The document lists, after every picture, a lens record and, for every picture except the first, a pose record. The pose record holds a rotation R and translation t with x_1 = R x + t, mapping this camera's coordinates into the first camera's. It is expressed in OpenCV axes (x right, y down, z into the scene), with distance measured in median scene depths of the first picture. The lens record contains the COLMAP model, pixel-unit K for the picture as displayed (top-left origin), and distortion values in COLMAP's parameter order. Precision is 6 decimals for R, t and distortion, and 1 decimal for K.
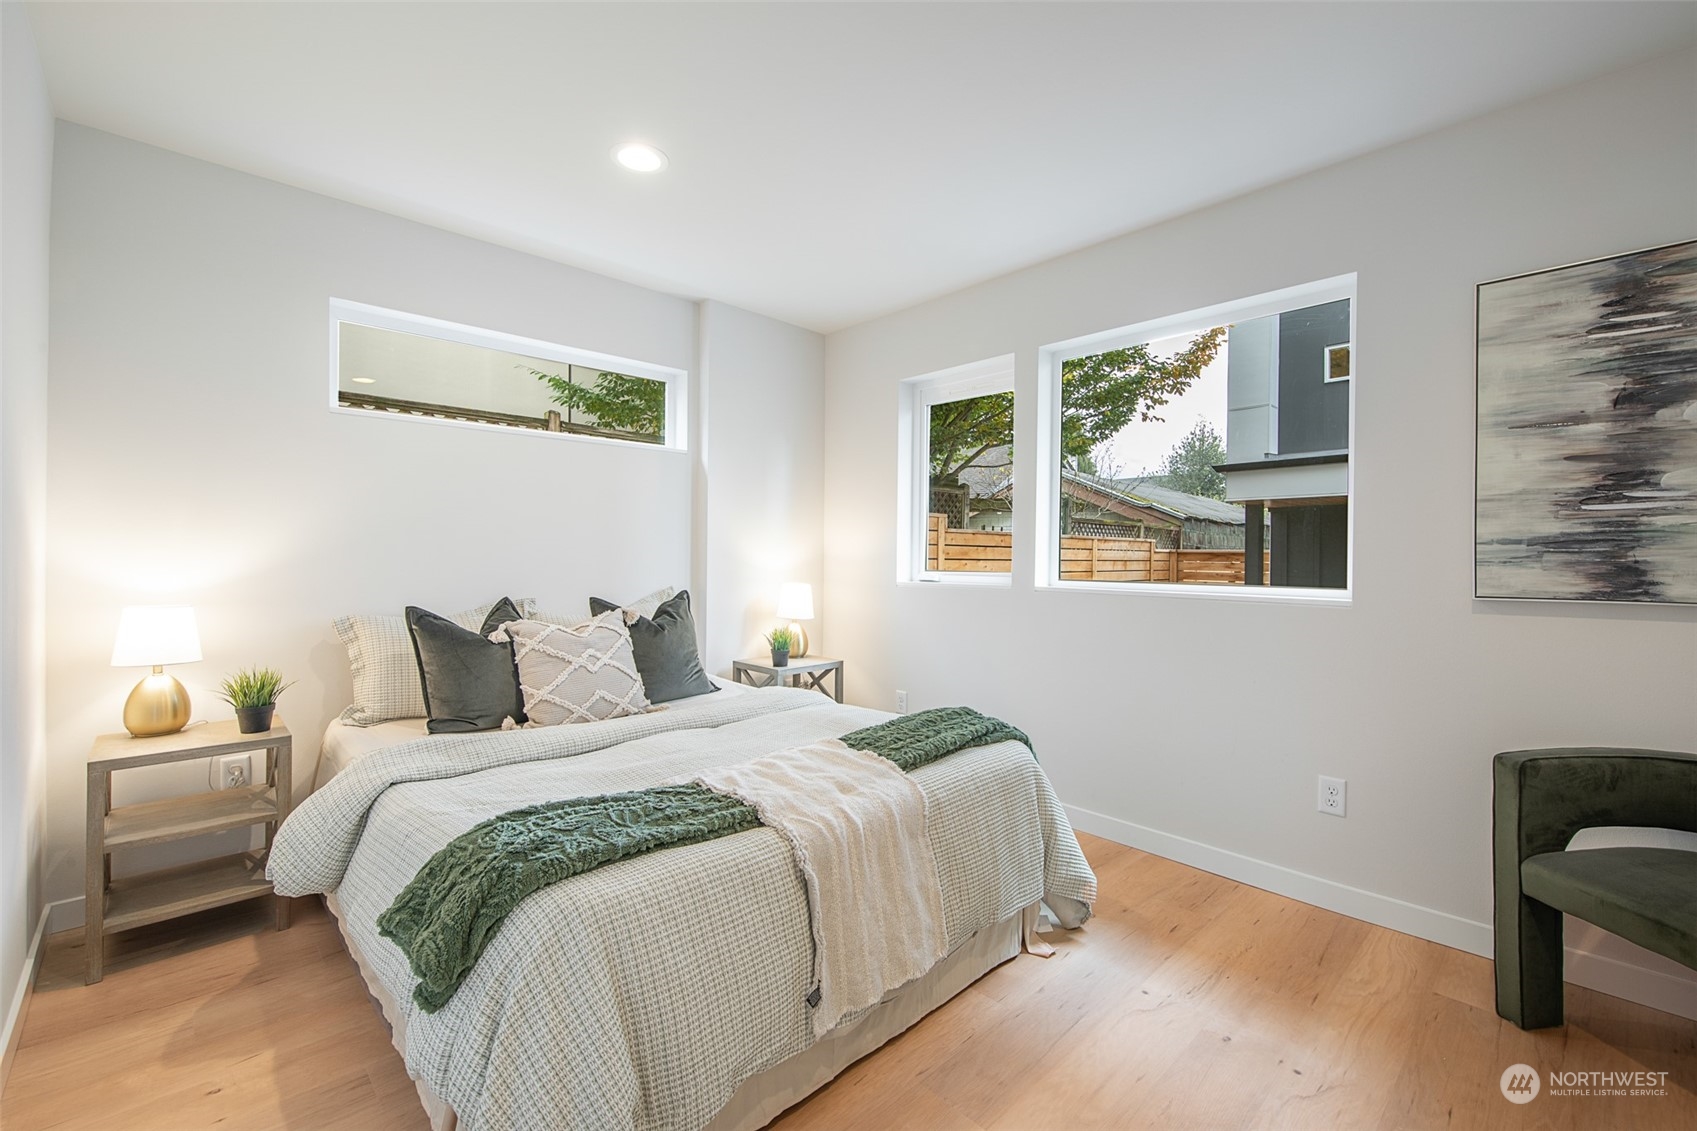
lens RADIAL K [[708.7, 0, 857.3], [0, 708.7, 563.3], [0, 0, 1]] dist [0.016689, -0.004657]
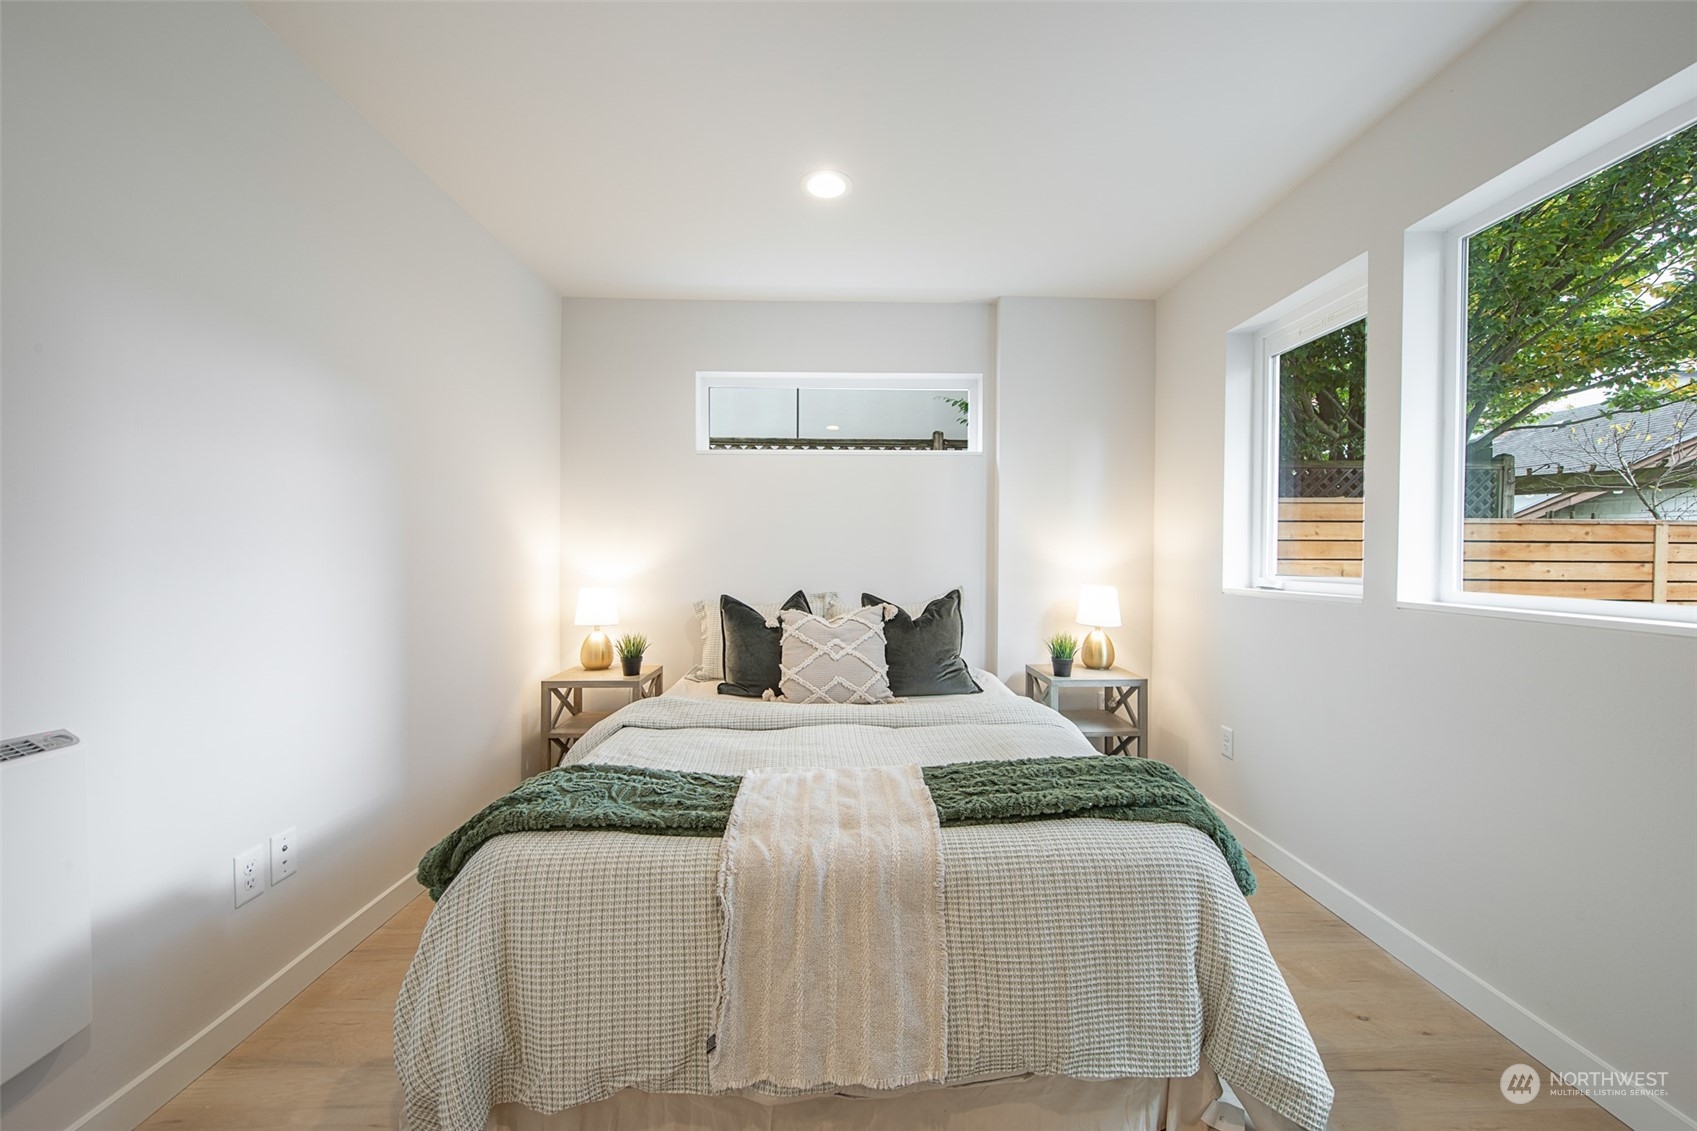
lens RADIAL K [[631.8, 0, 850.8], [0, 631.8, 573.1], [0, 0, 1]] dist [0.008541, 0.000006]
pose [[0.740034, 0.013418, -0.672435, 0.319242], [-0.004494, 0.999877, 0.015006, 0.000986], [0.672554, -0.008083, 0.740004, 0.280248]]
